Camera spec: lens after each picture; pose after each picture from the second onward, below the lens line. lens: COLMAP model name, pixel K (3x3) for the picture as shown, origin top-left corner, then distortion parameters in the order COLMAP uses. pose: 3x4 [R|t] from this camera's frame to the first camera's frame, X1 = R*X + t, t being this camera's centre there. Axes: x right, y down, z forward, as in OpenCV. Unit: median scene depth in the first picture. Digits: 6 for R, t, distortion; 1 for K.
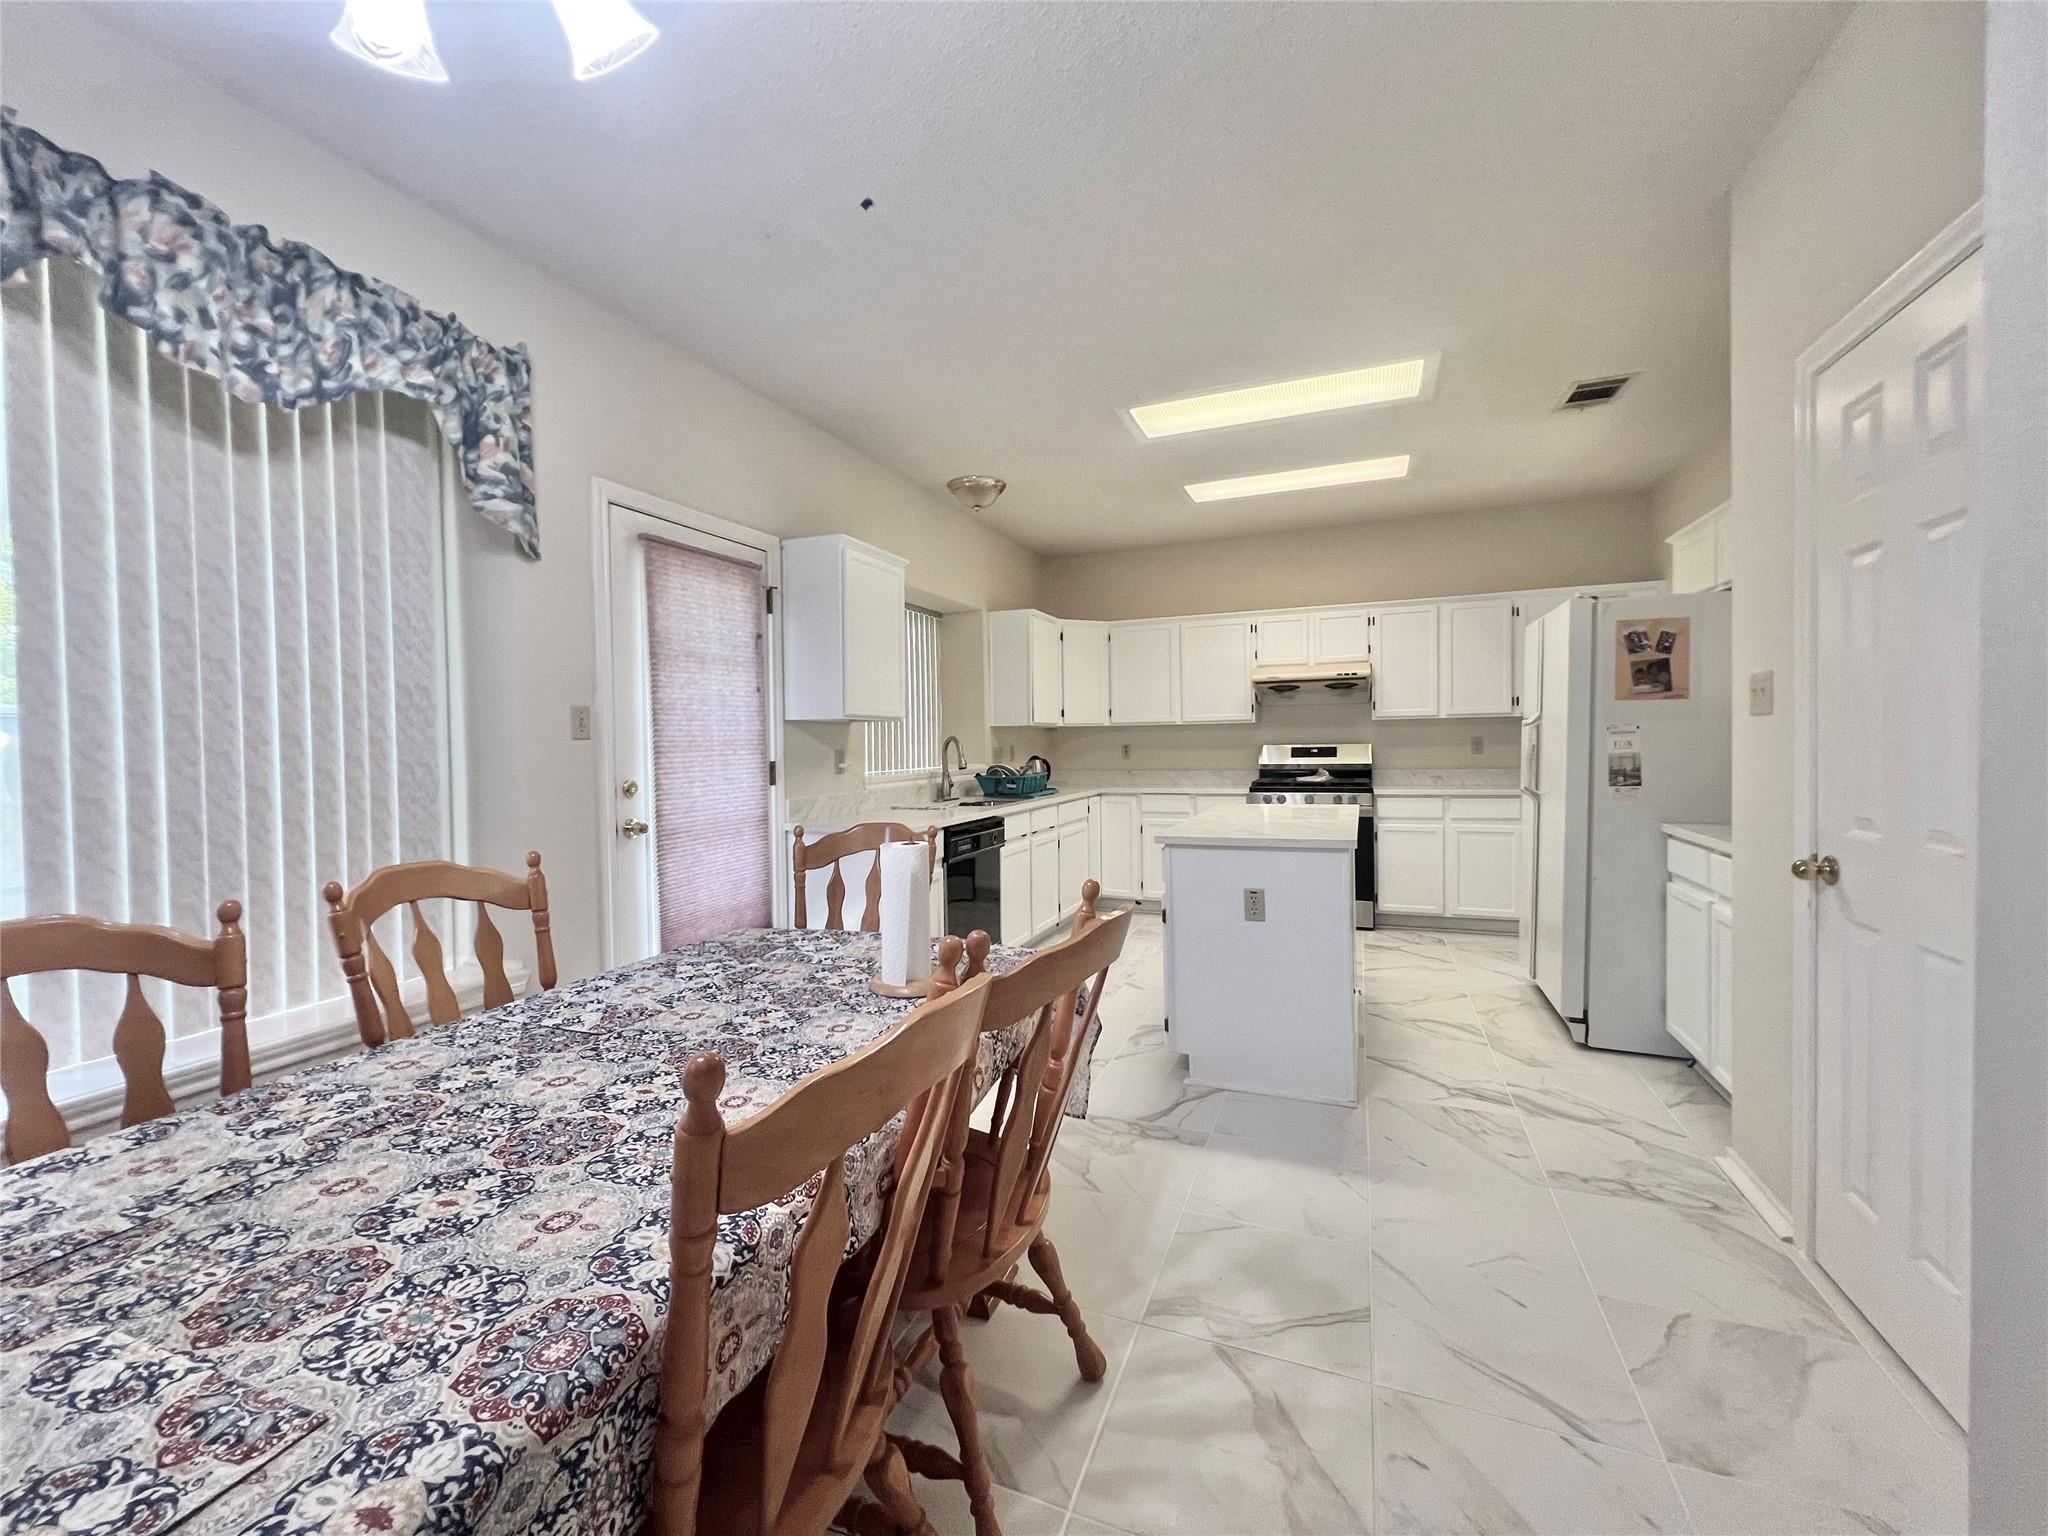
lens RADIAL K [[825.2, 0, 1025.2], [0, 825.2, 764.2], [0, 0, 1]] dist [-0.005864, 0.001154]
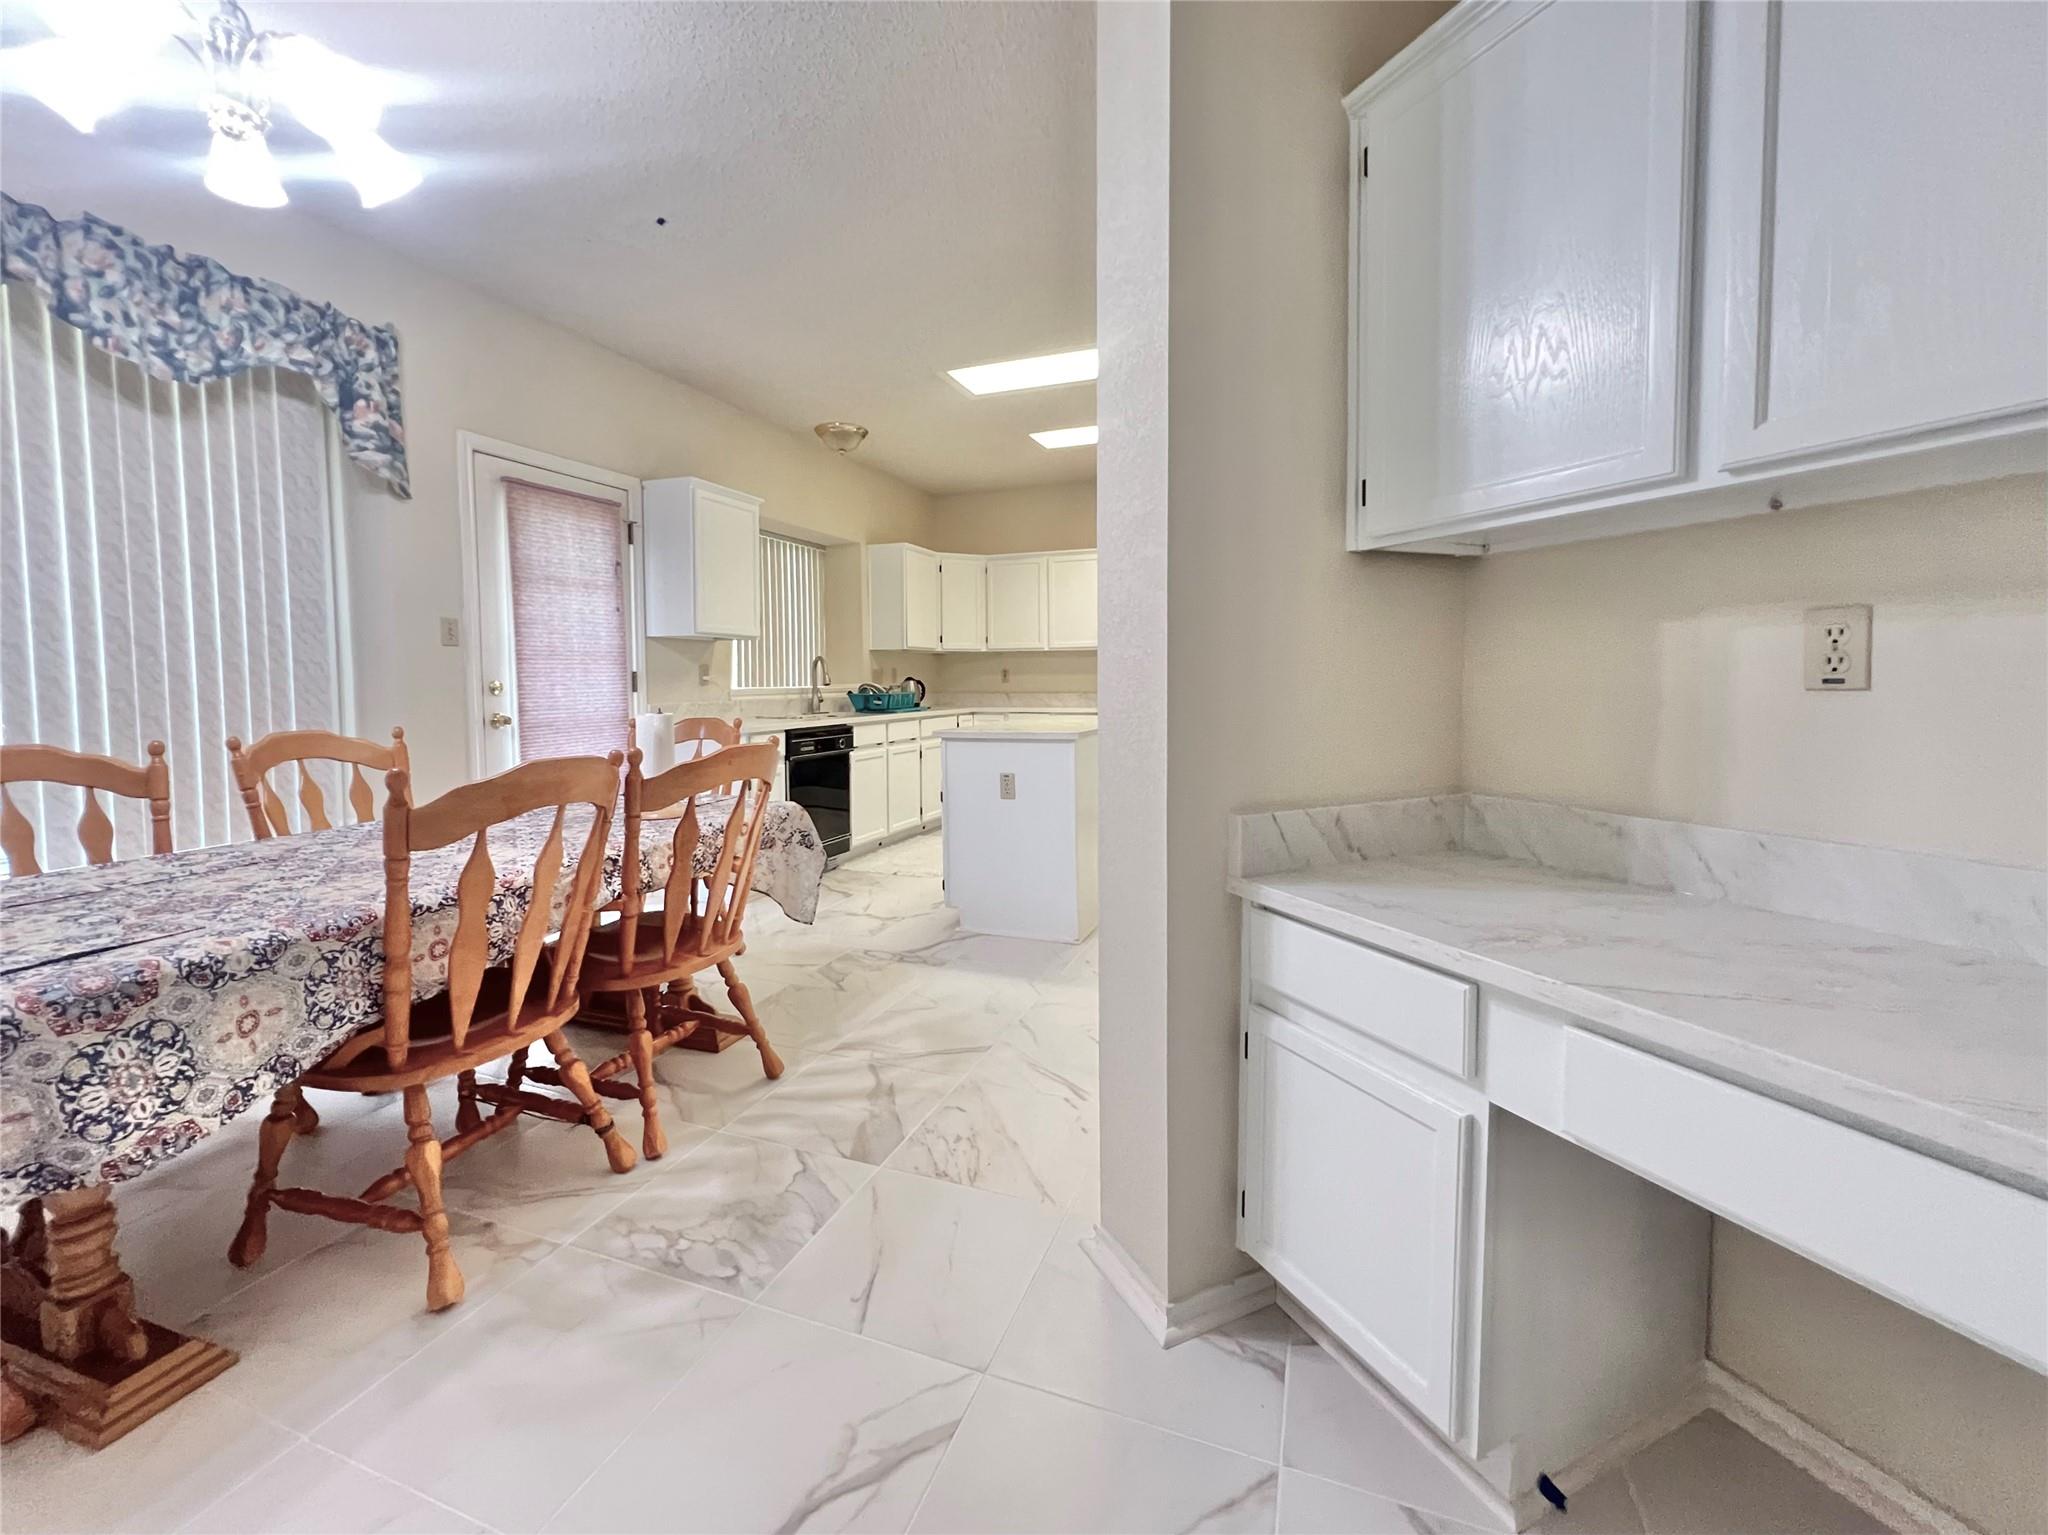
lens RADIAL K [[831.9, 0, 1008.3], [0, 831.9, 727.3], [0, 0, 1]] dist [-0.001074, -0.000204]
pose [[0.999612, 0.008036, 0.026661, 0.301456], [-0.008922, 0.999405, 0.033303, 0.049114], [-0.026378, -0.033528, 0.999090, -0.307067]]
